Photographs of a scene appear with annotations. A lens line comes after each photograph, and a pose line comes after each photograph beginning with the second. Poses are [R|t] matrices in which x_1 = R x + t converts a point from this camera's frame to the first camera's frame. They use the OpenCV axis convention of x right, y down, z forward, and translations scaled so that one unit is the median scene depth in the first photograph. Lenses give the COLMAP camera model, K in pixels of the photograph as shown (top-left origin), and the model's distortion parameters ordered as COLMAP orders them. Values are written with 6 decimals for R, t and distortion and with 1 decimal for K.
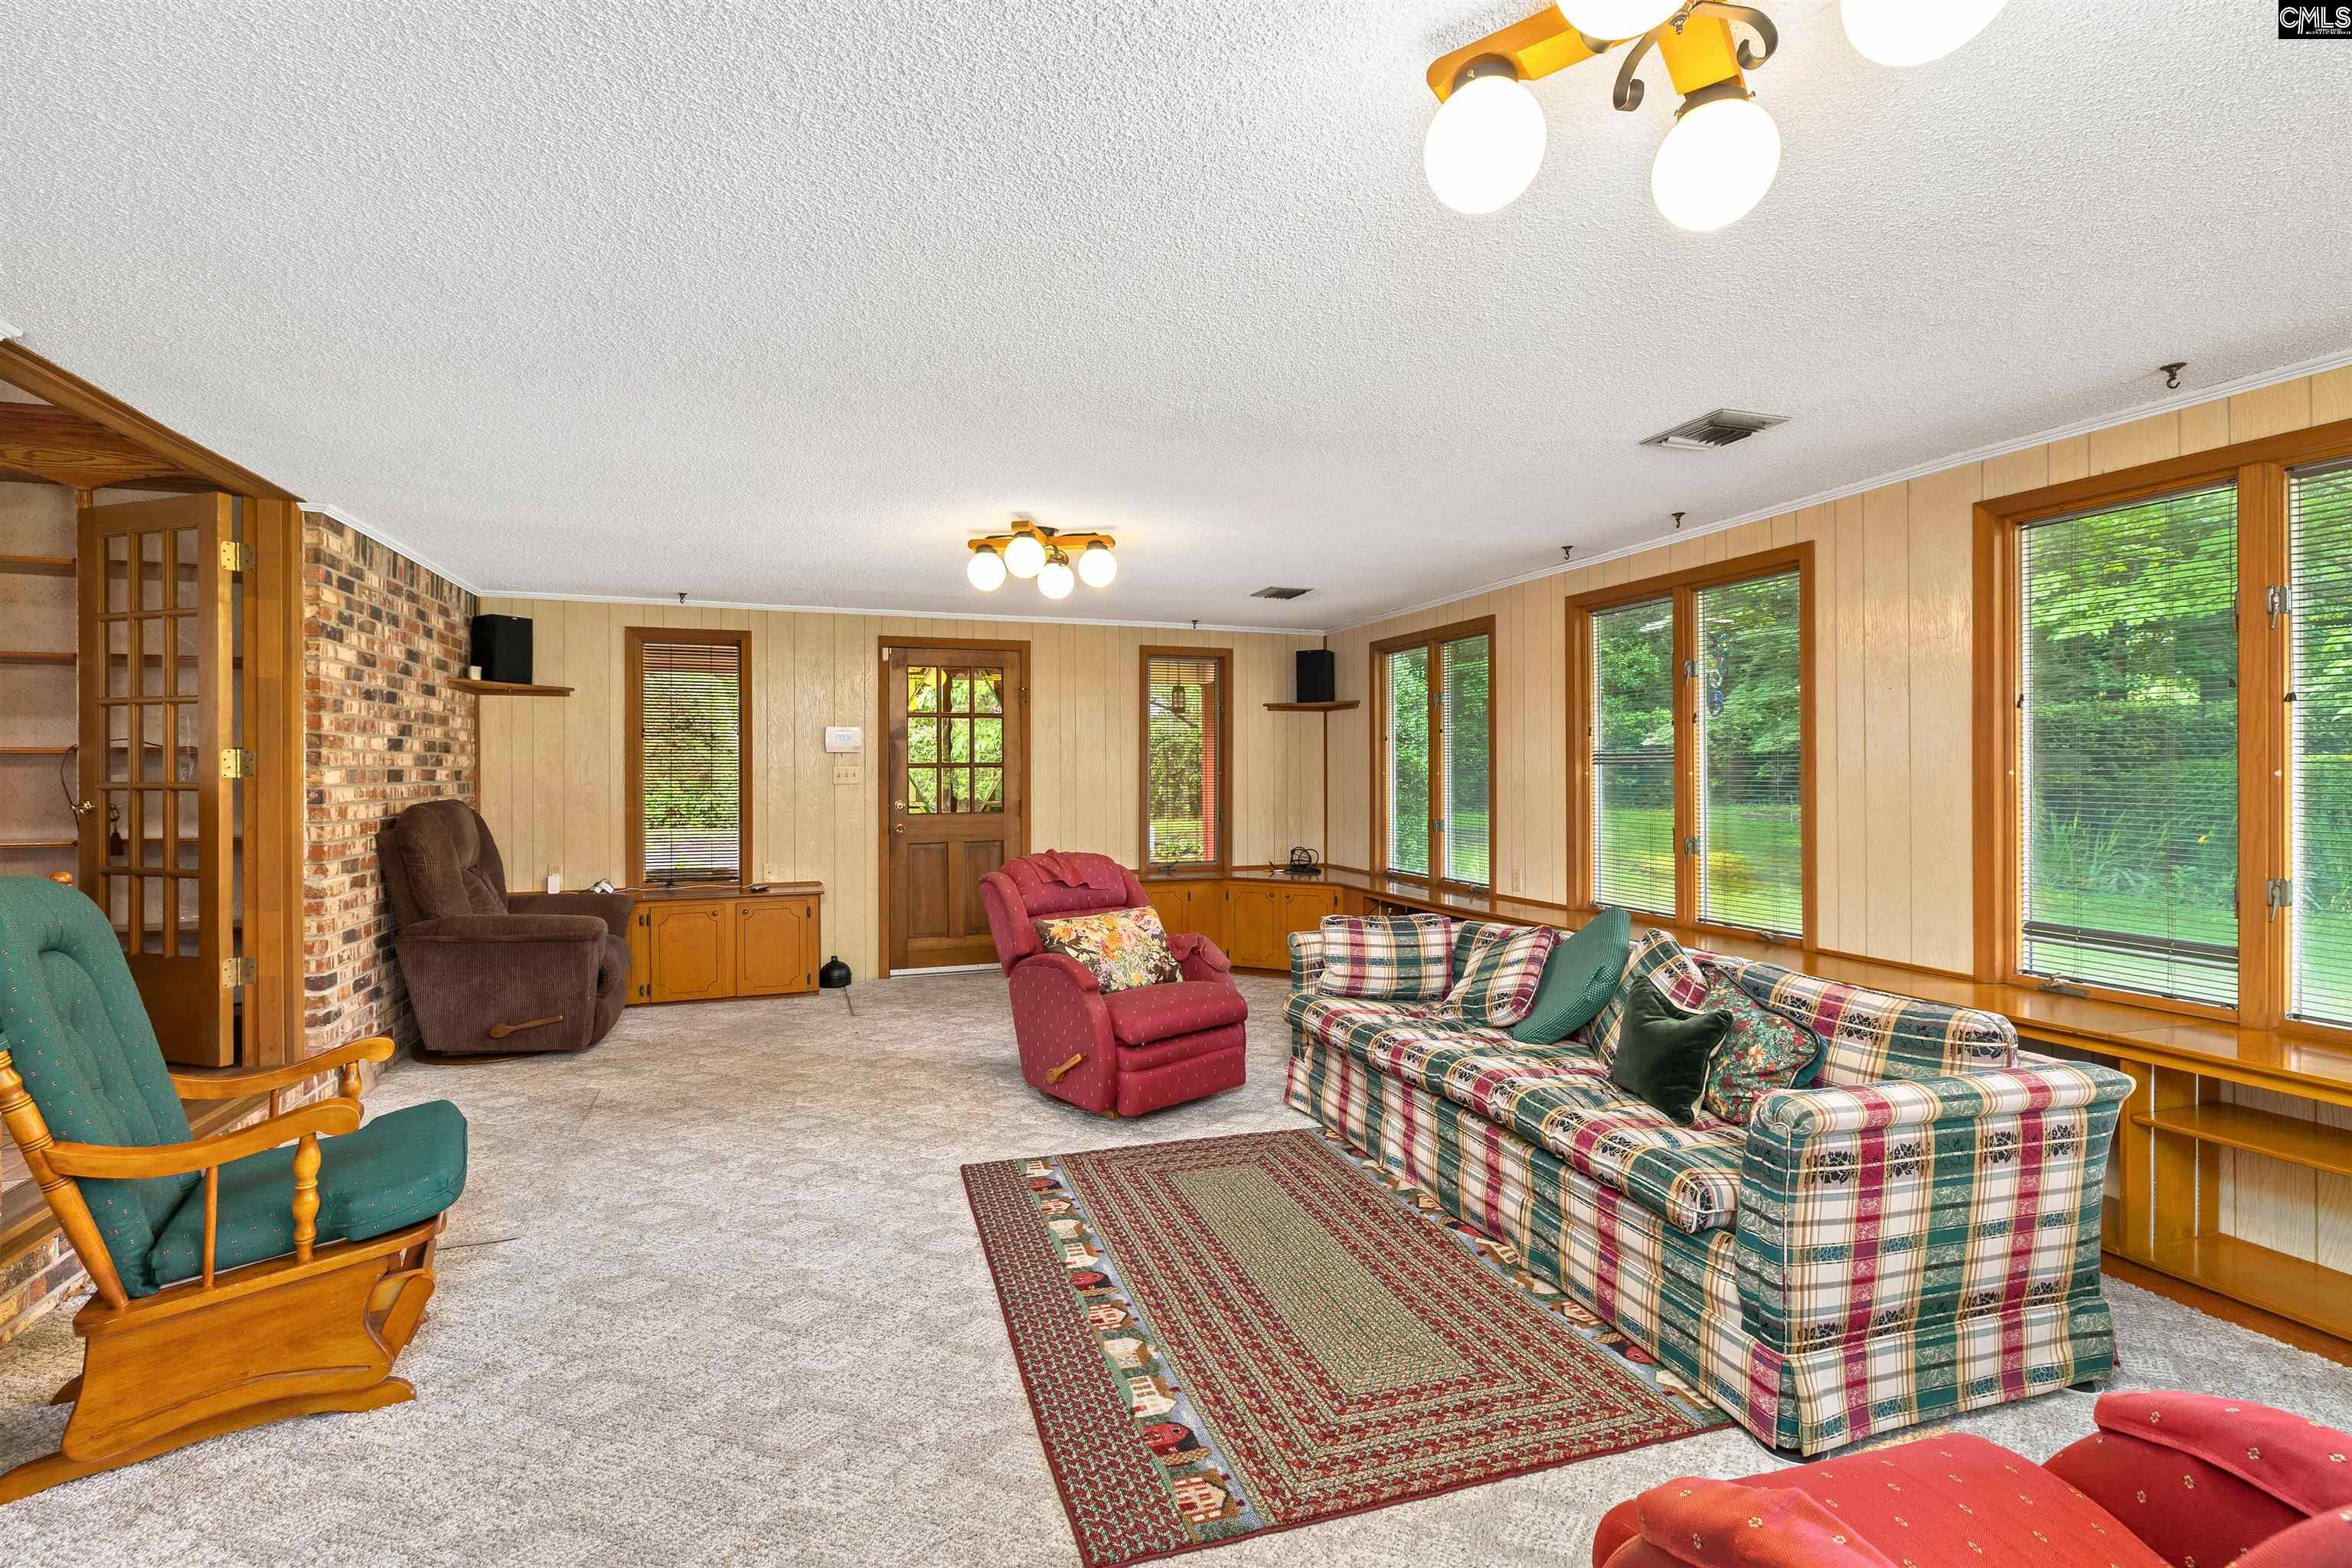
lens RADIAL K [[1024.1, 0, 1155.5], [0, 1024.1, 773.9], [0, 0, 1]] dist [0.003542, 0.000011]
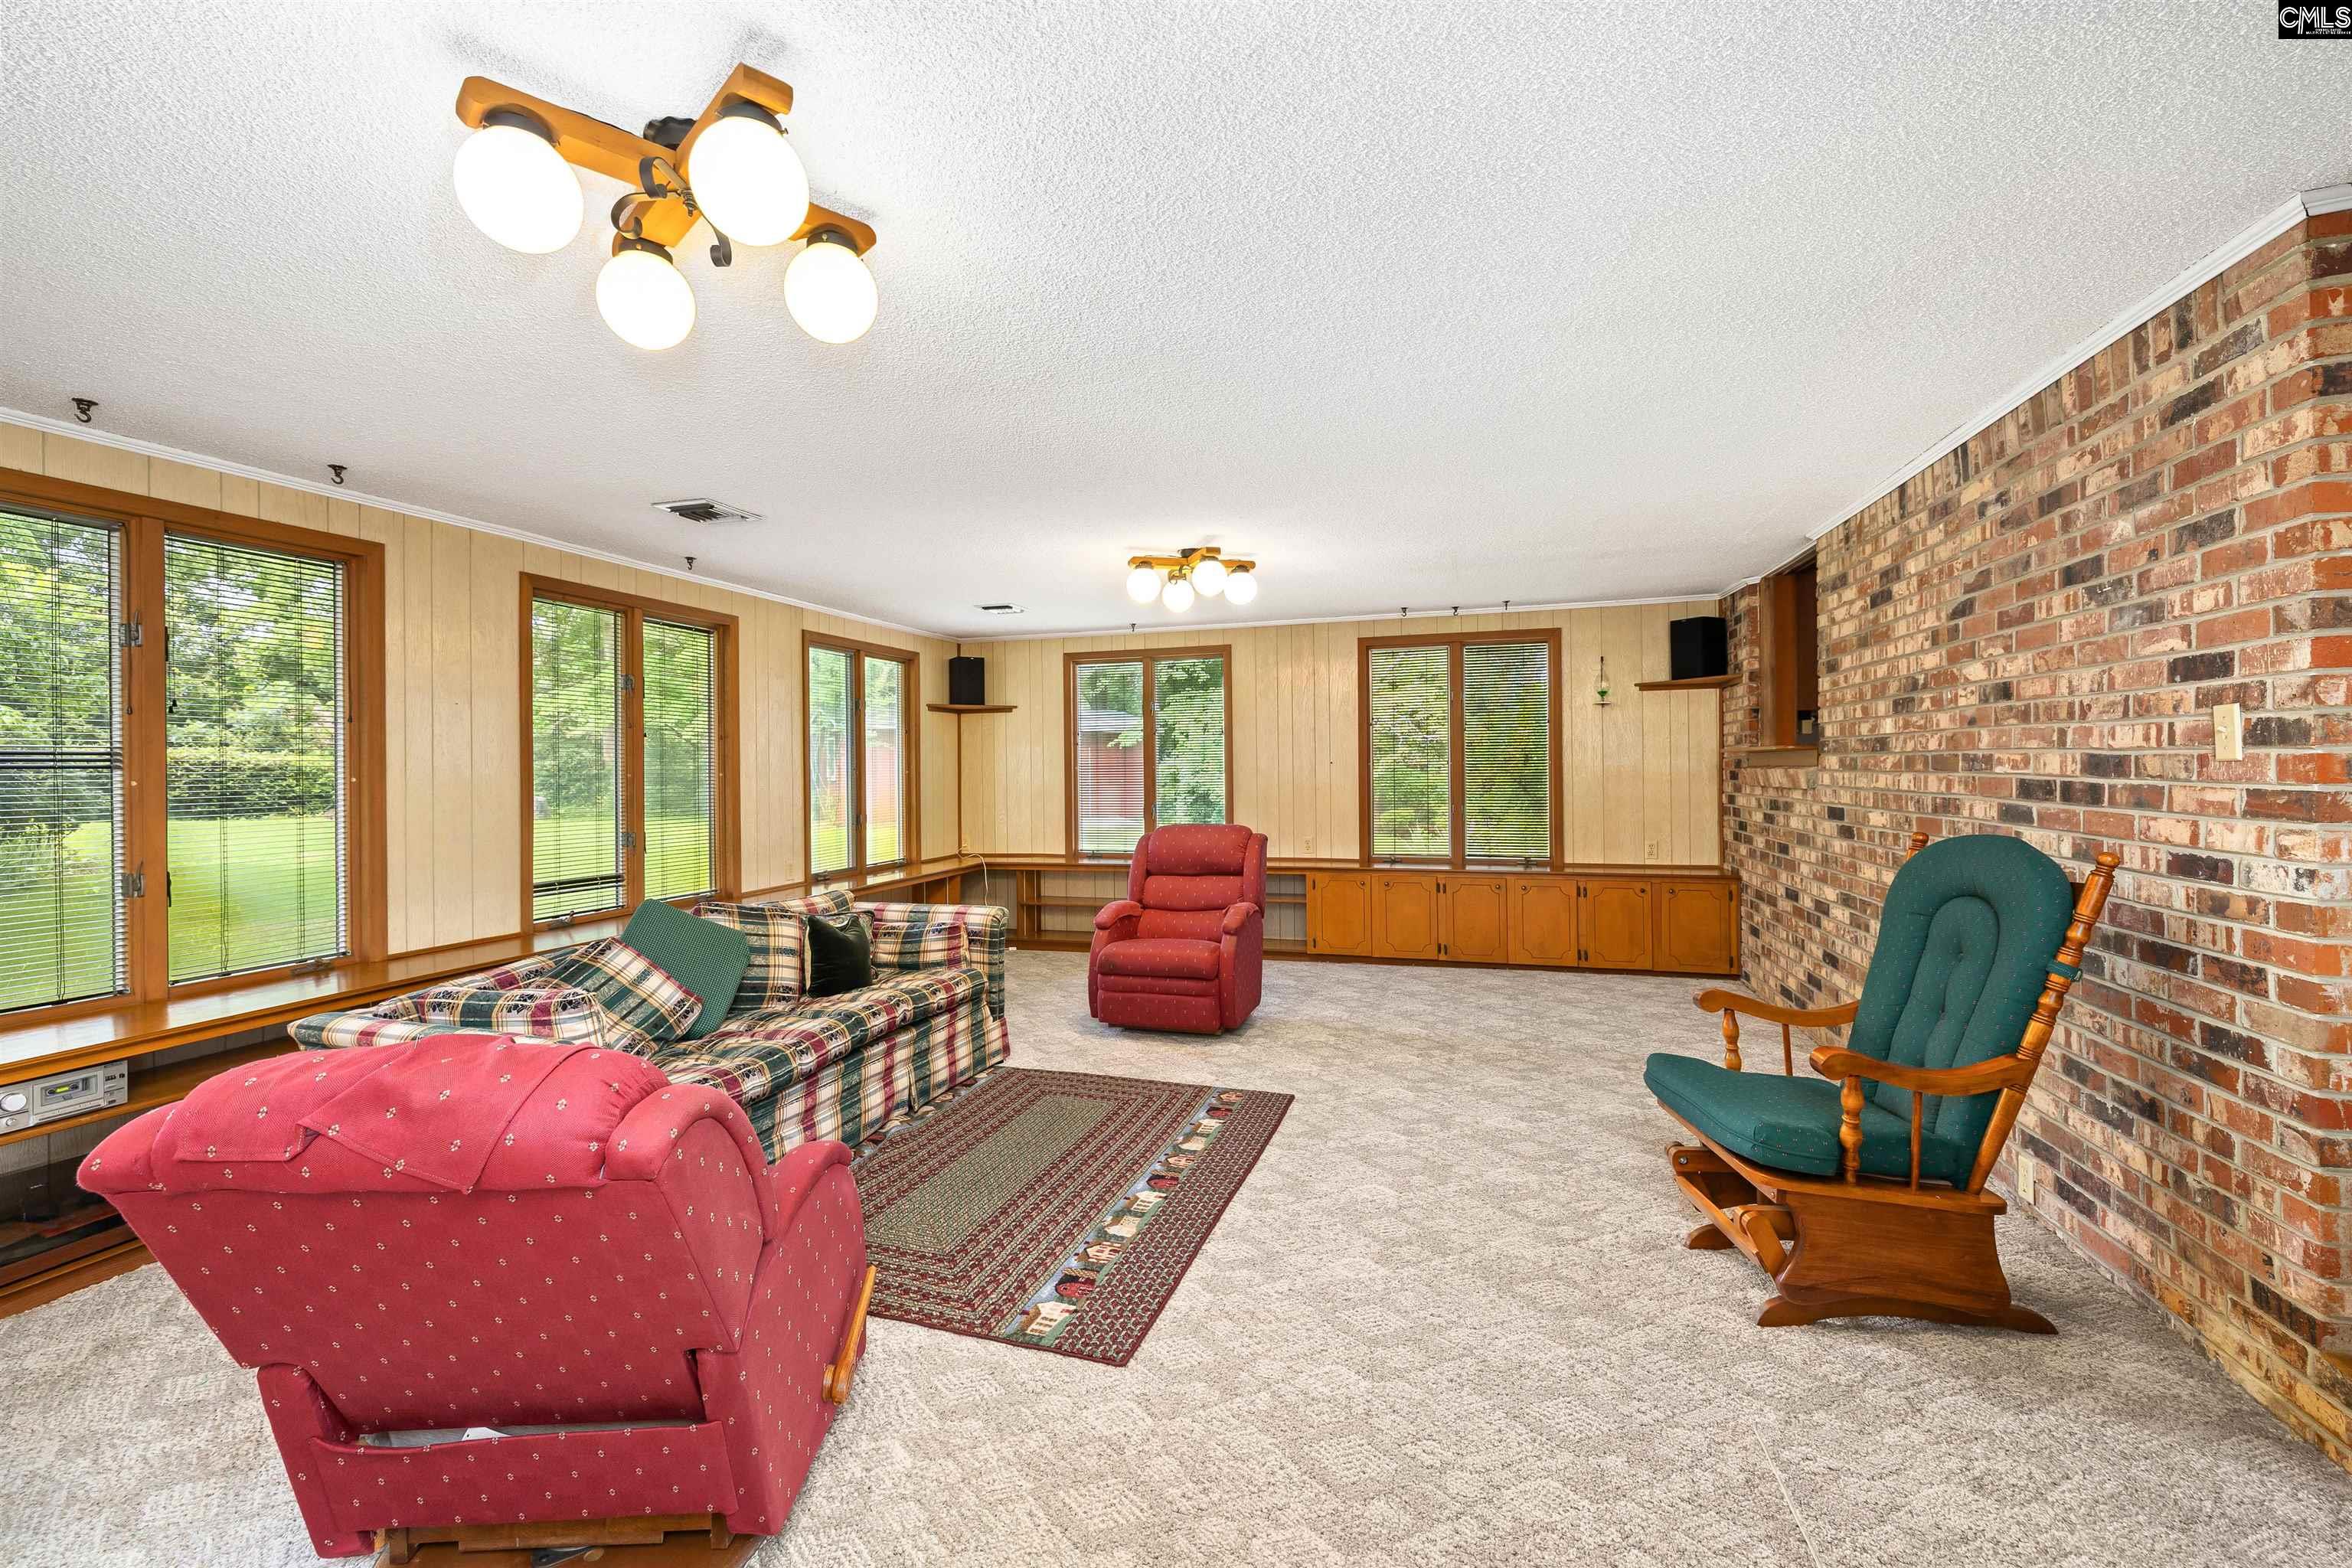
lens RADIAL K [[994.3, 0, 1158.3], [0, 994.3, 770.1], [0, 0, 1]] dist [0.000415, -0.001050]
pose [[-0.802736, 0.013518, 0.596181, -0.716007], [0.020103, 0.999788, 0.004399, 0.000786], [-0.595996, 0.015516, -0.802838, 1.808043]]
